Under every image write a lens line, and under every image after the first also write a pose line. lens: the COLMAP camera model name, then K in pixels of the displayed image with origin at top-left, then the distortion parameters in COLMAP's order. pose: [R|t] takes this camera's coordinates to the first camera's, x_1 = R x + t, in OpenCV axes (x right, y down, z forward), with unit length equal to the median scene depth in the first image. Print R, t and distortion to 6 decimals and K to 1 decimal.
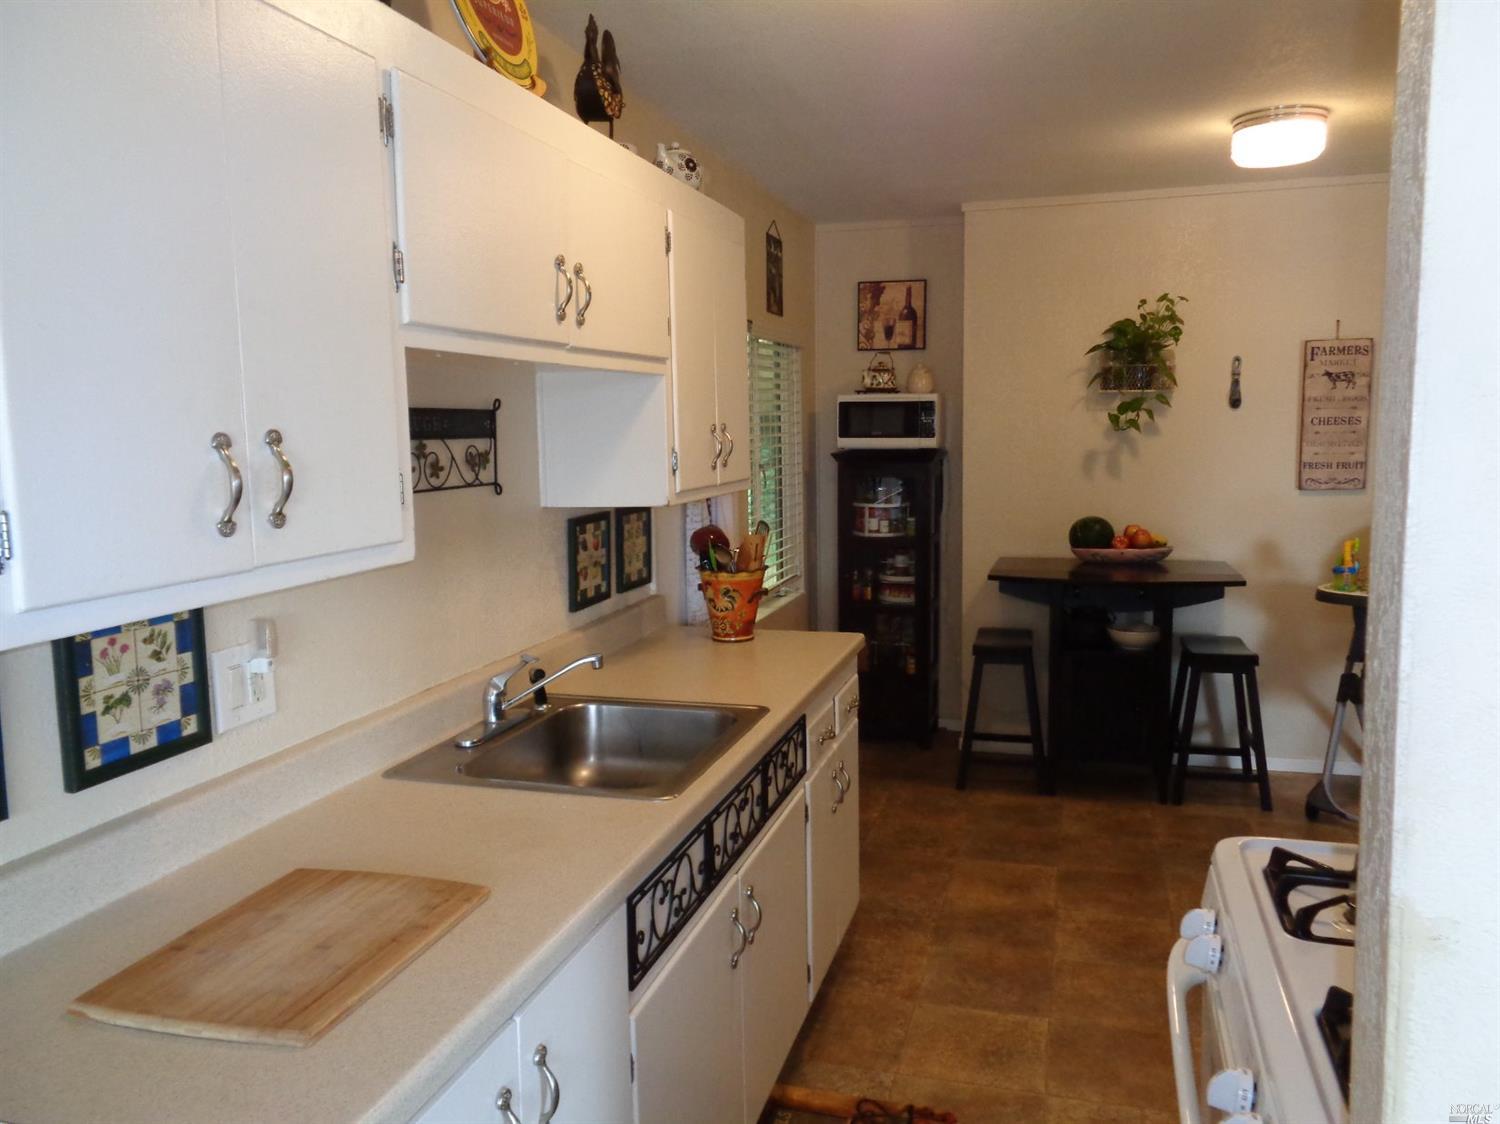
lens RADIAL K [[1155.0, 0, 750.0], [0, 1155.0, 562.0], [0, 0, 1]] dist [0.064079, -0.001258]
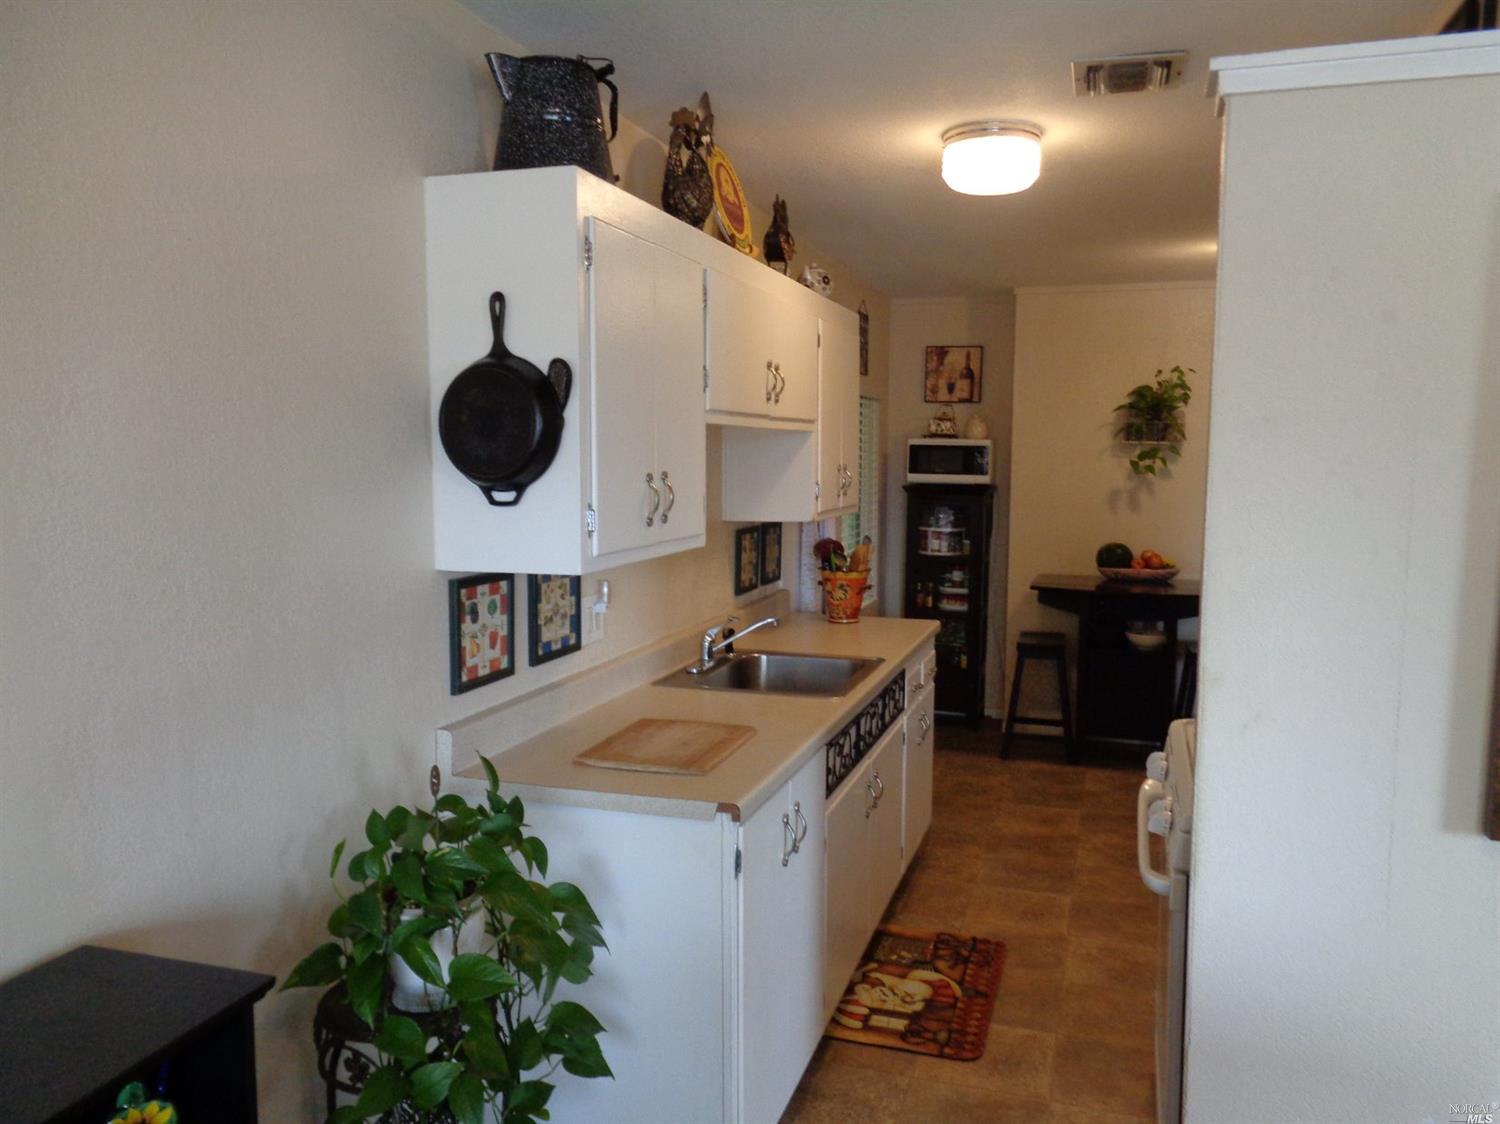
lens RADIAL K [[1155.0, 0, 750.0], [0, 1155.0, 562.0], [0, 0, 1]] dist [0.064079, -0.001258]
pose [[0.999283, 0.026709, -0.026829, -0.088850], [-0.027324, 0.999366, -0.022805, 0.029822], [0.026203, 0.023522, 0.999380, -0.361688]]
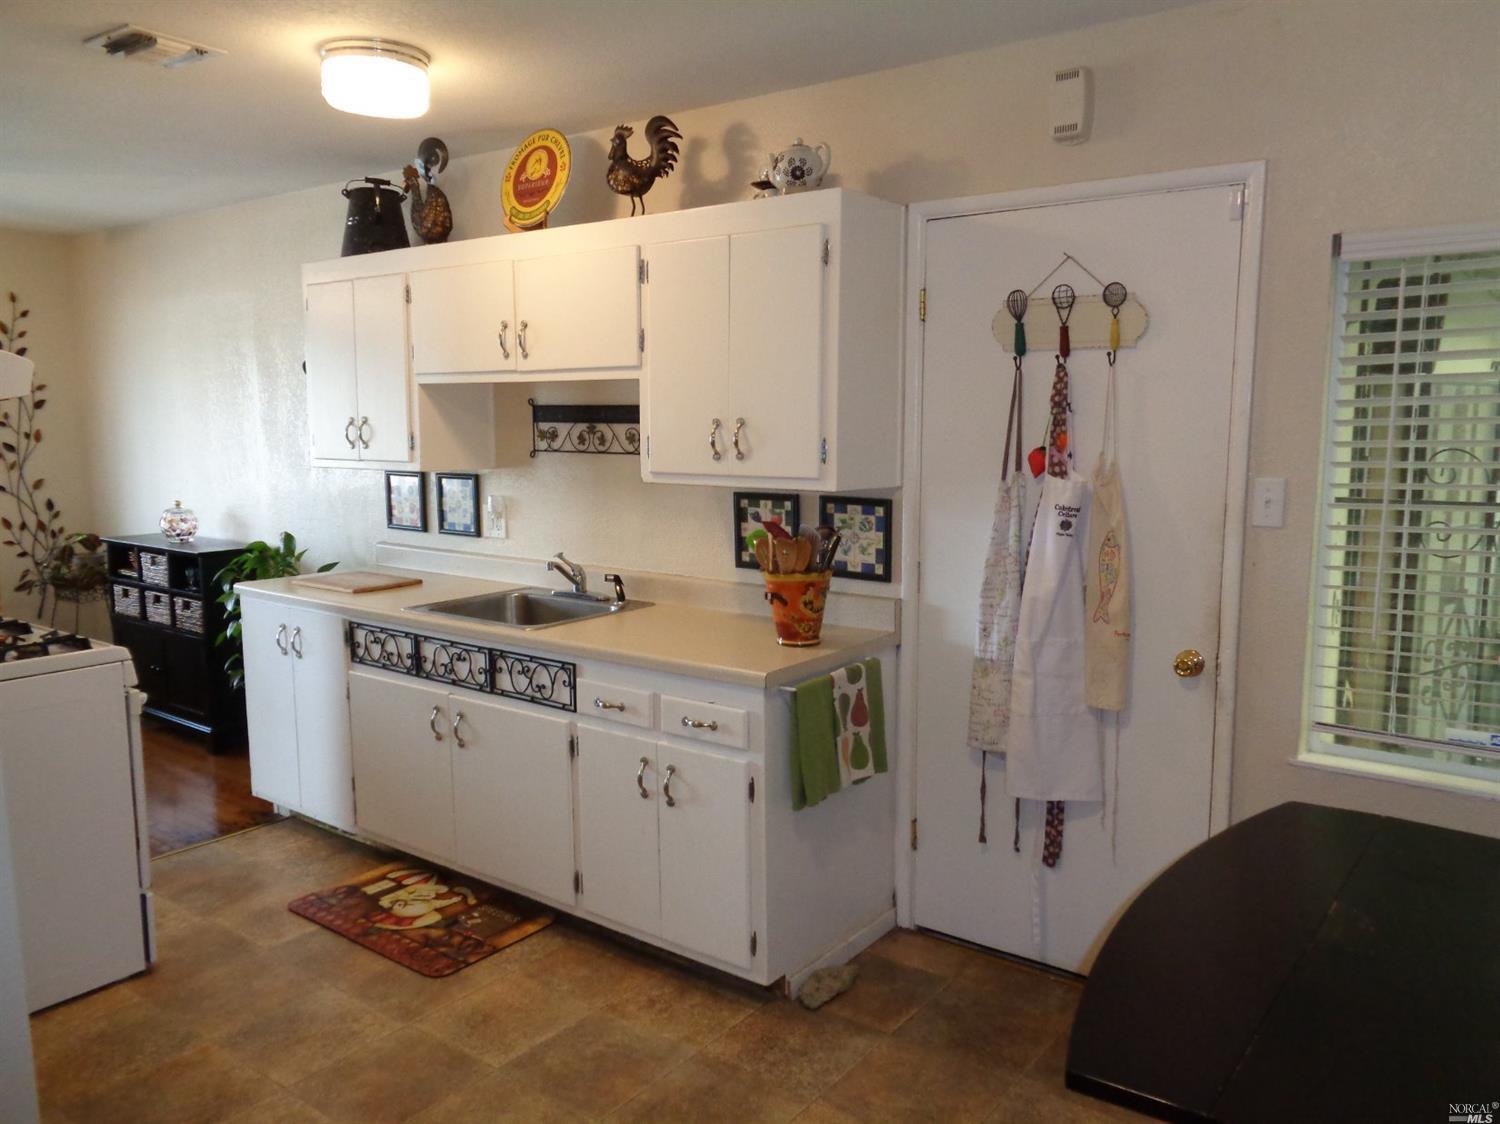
lens RADIAL K [[1100.1, 0, 750.0], [0, 1100.1, 562.0], [0, 0, 1]] dist [0.008577, 0.002248]
pose [[-0.353631, 0.140528, -0.924769, 0.824158], [-0.106263, 0.976214, 0.188981, -0.164899], [0.929329, 0.165098, -0.330287, 1.240491]]
